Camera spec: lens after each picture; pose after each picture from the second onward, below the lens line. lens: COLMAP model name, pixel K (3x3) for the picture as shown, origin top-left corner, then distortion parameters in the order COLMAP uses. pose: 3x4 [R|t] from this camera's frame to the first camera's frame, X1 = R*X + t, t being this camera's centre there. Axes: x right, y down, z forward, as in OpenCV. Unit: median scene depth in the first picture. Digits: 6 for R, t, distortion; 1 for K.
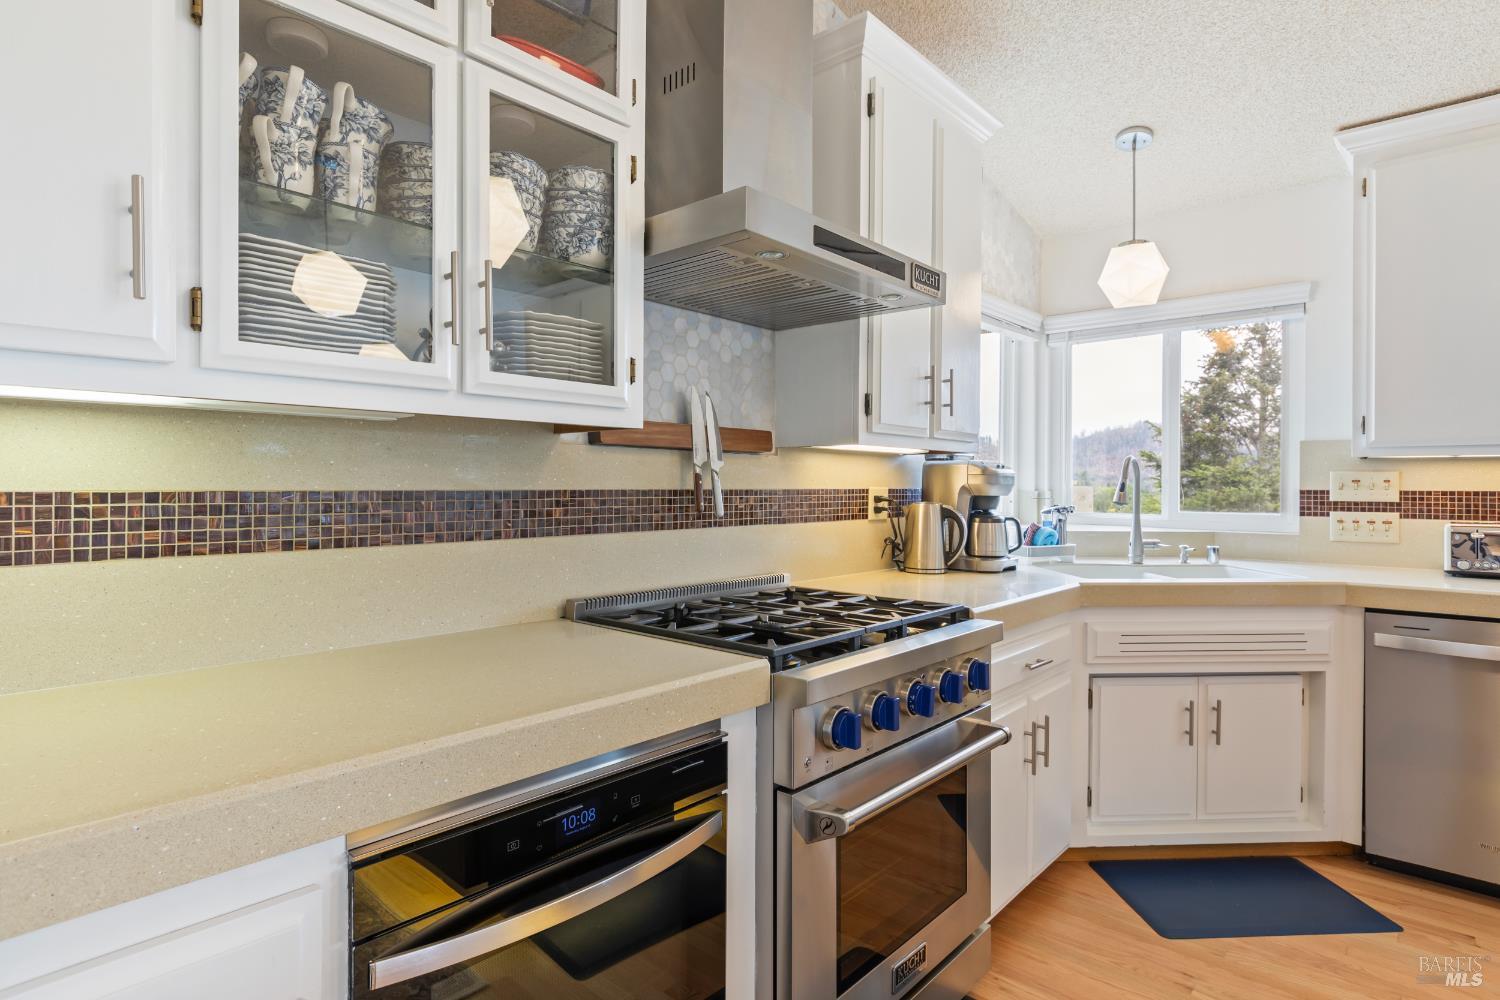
lens RADIAL K [[791.5, 0, 751.0], [0, 791.5, 497.2], [0, 0, 1]] dist [0.004964, -0.000070]
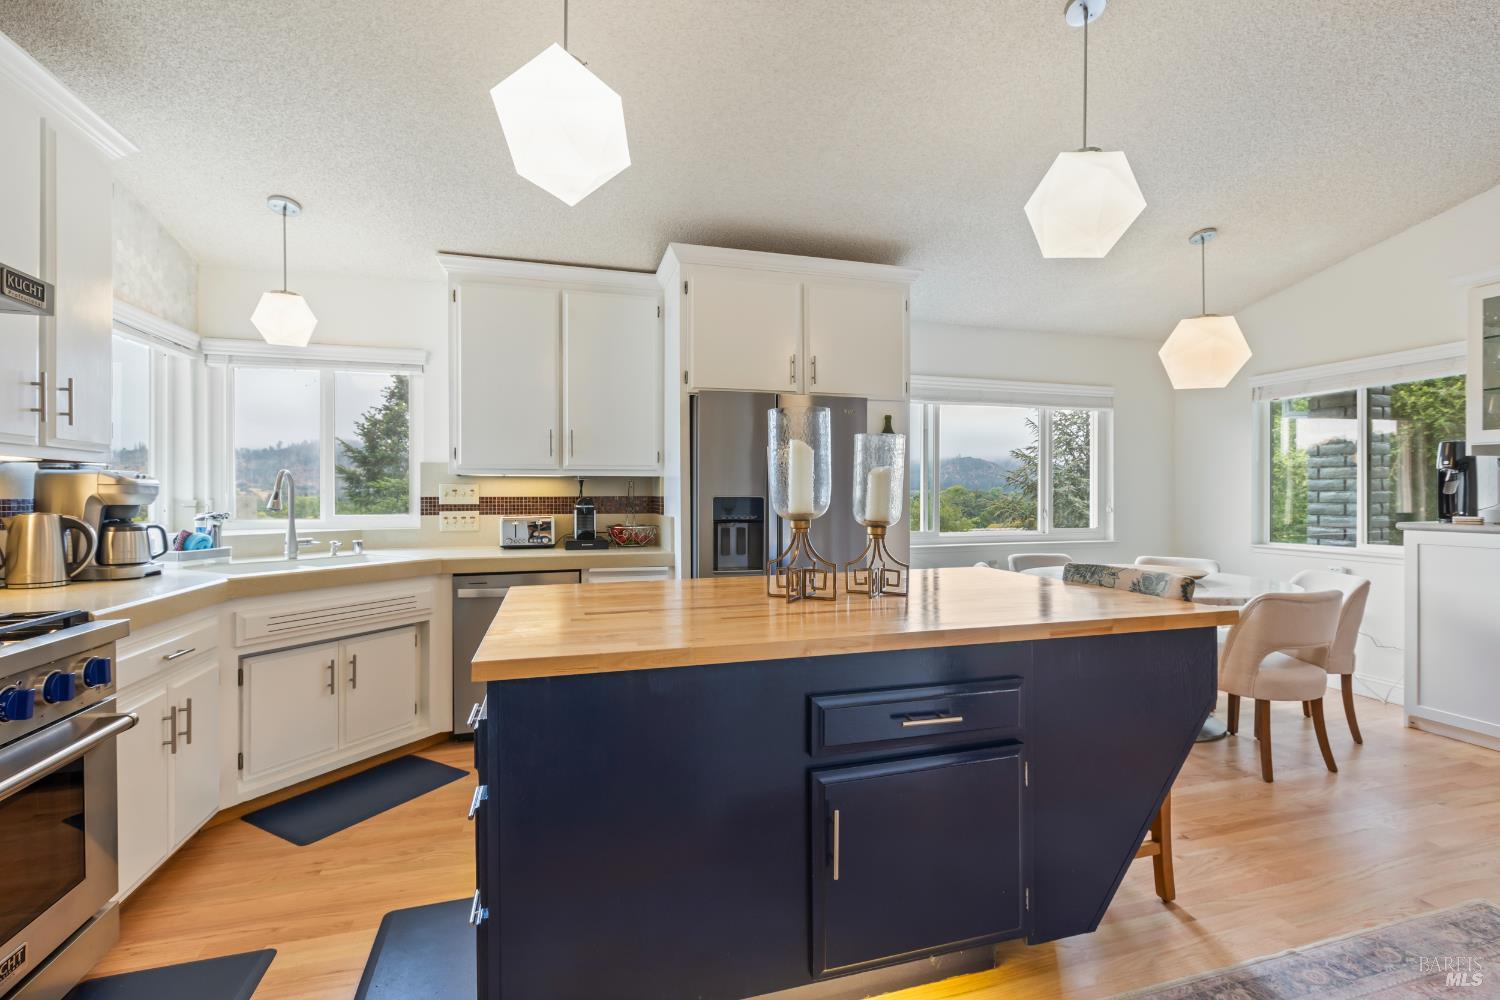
lens RADIAL K [[671.0, 0, 758.9], [0, 671.0, 496.1], [0, 0, 1]] dist [0.004254, -0.002238]
pose [[0.527965, -0.007516, 0.849233, -0.007376], [0.018227, 0.999831, -0.002482, 0.003756], [-0.849070, 0.016790, 0.528013, -0.160949]]
